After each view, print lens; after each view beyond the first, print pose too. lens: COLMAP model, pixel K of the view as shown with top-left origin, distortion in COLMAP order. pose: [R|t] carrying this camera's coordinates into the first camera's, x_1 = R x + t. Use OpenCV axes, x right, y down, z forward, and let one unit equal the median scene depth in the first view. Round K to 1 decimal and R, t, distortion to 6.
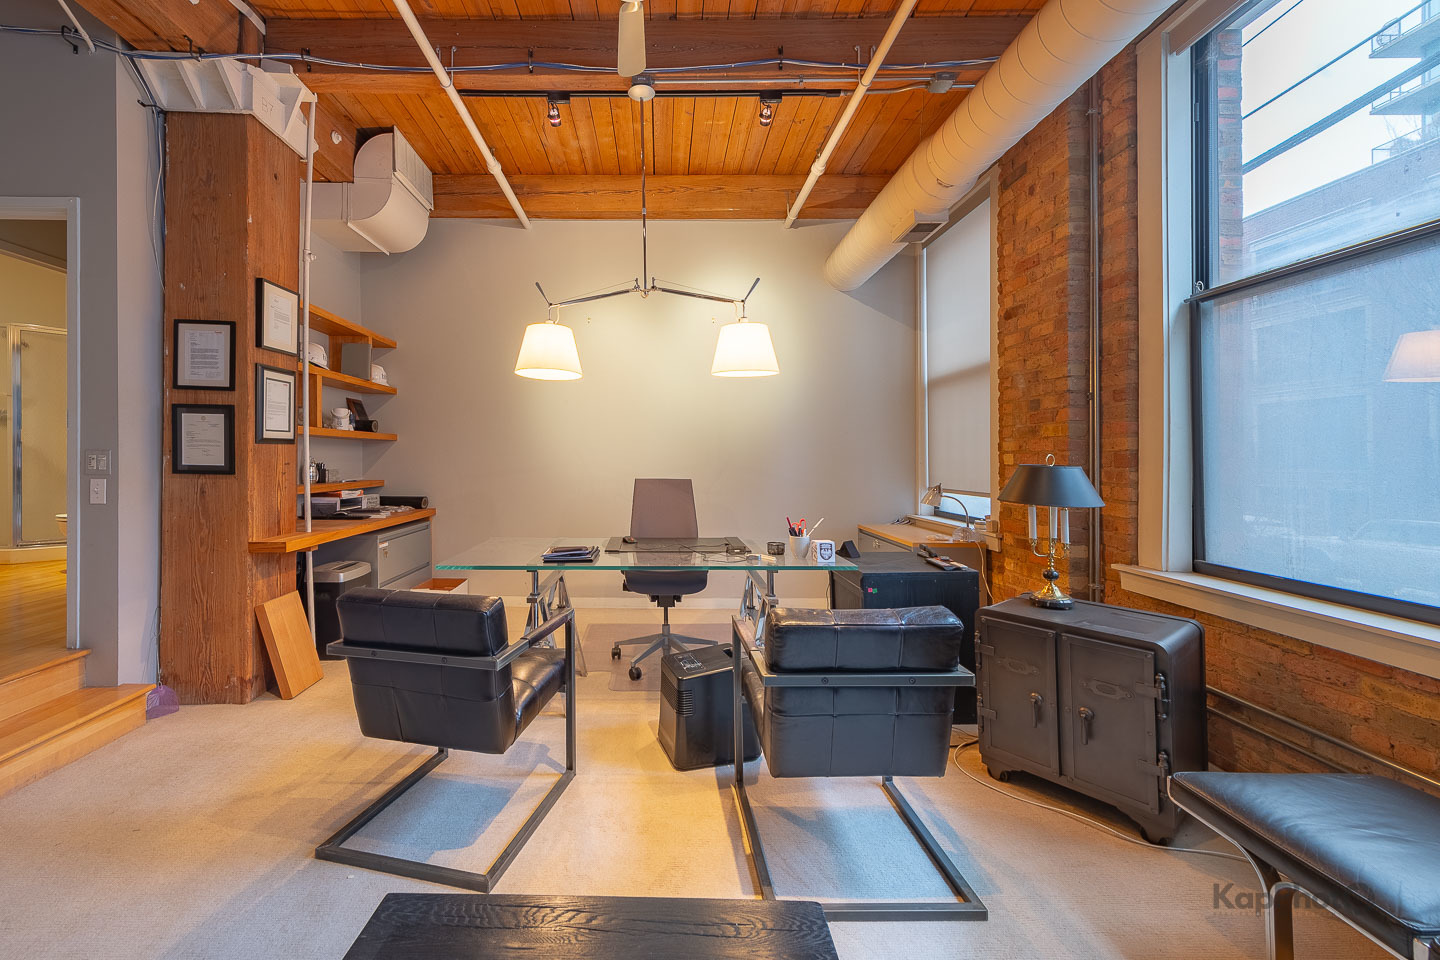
lens RADIAL K [[591.1, 0, 608.4], [0, 591.1, 461.3], [0, 0, 1]] dist [0.011548, -0.000340]
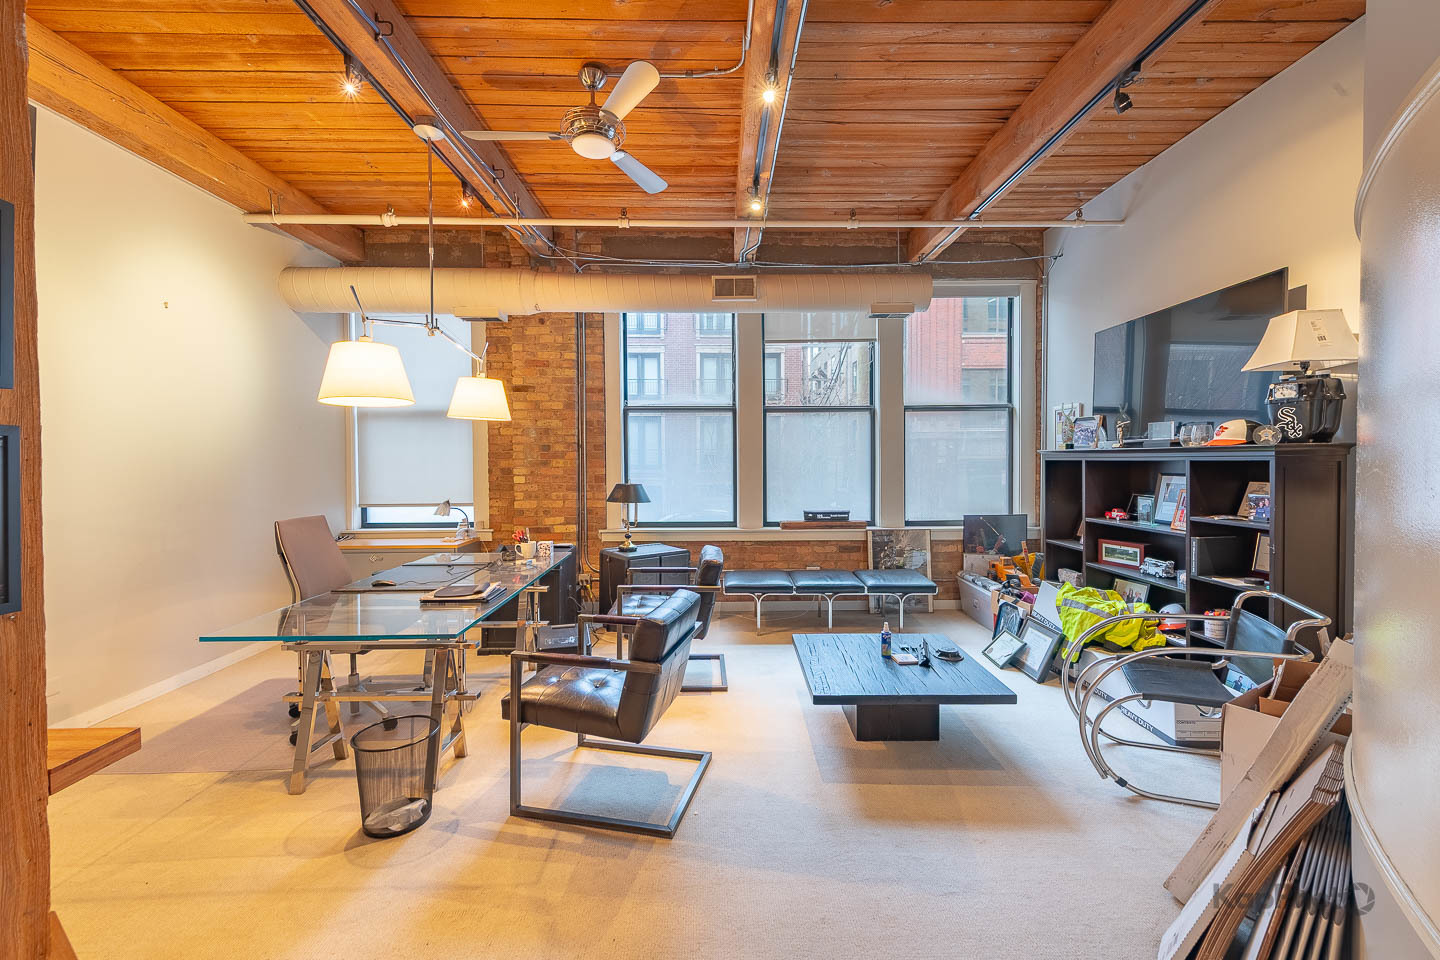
lens RADIAL K [[571.7, 0, 720.0], [0, 571.7, 480.0], [0, 0, 1]] dist [0.010431, -0.000398]
pose [[-0.014661, -0.041397, 0.999035, -0.972491], [0.013864, 0.999038, 0.041601, -0.066582], [-0.999796, 0.014461, -0.014073, 0.540024]]
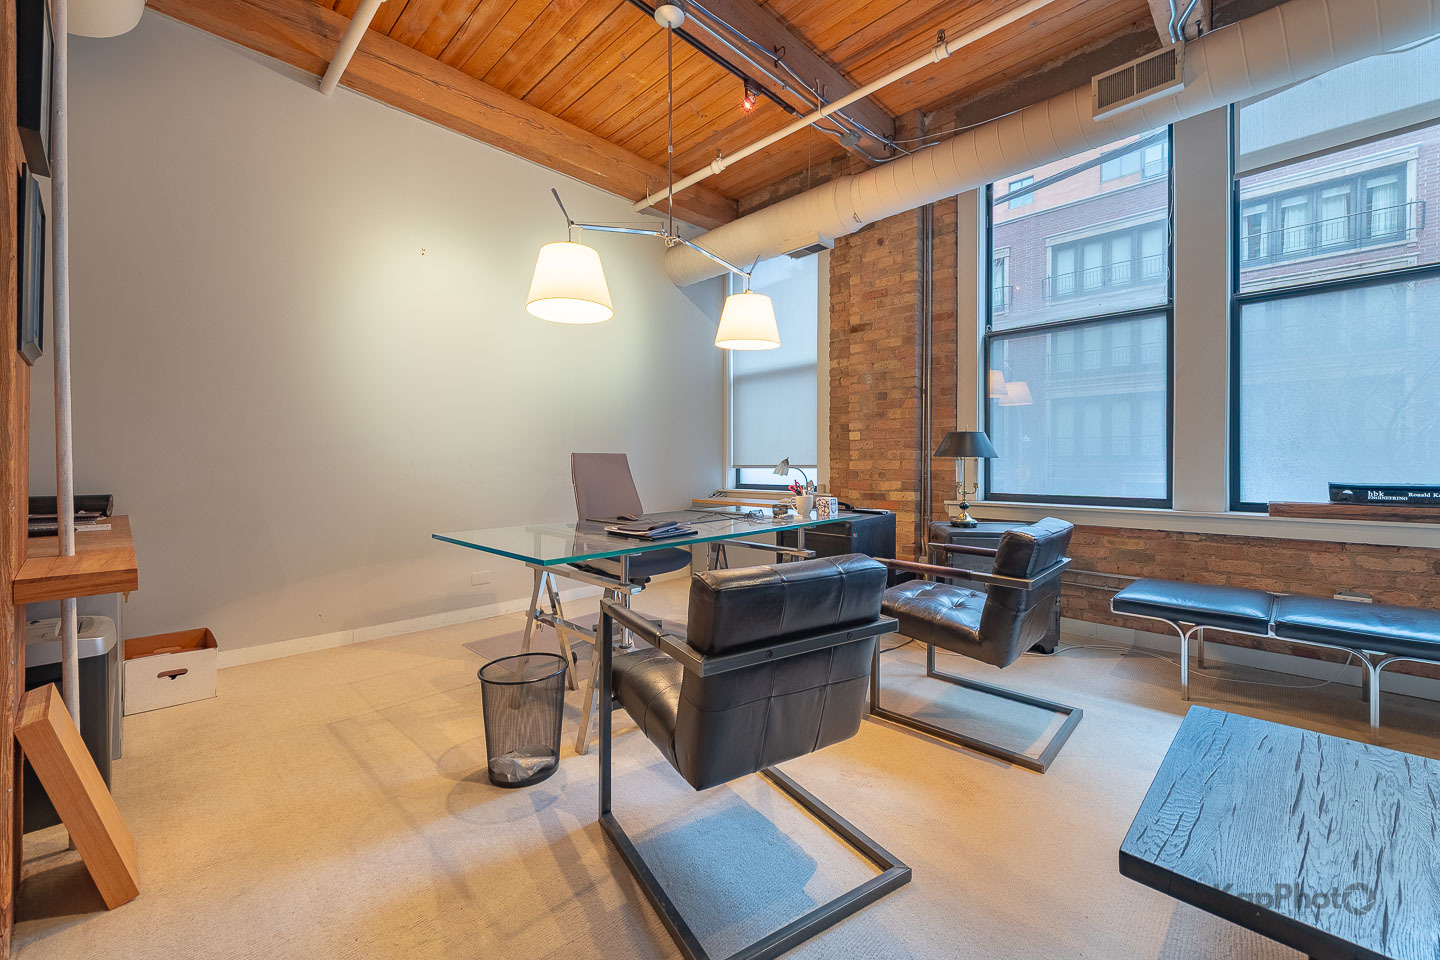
lens RADIAL K [[589.2, 0, 735.7], [0, 589.2, 463.2], [0, 0, 1]] dist [0.014382, -0.000613]
pose [[0.676583, -0.010673, 0.736289, -0.560317], [0.007923, 0.999943, 0.007215, 0.052522], [-0.736324, 0.000953, 0.676629, 0.324033]]
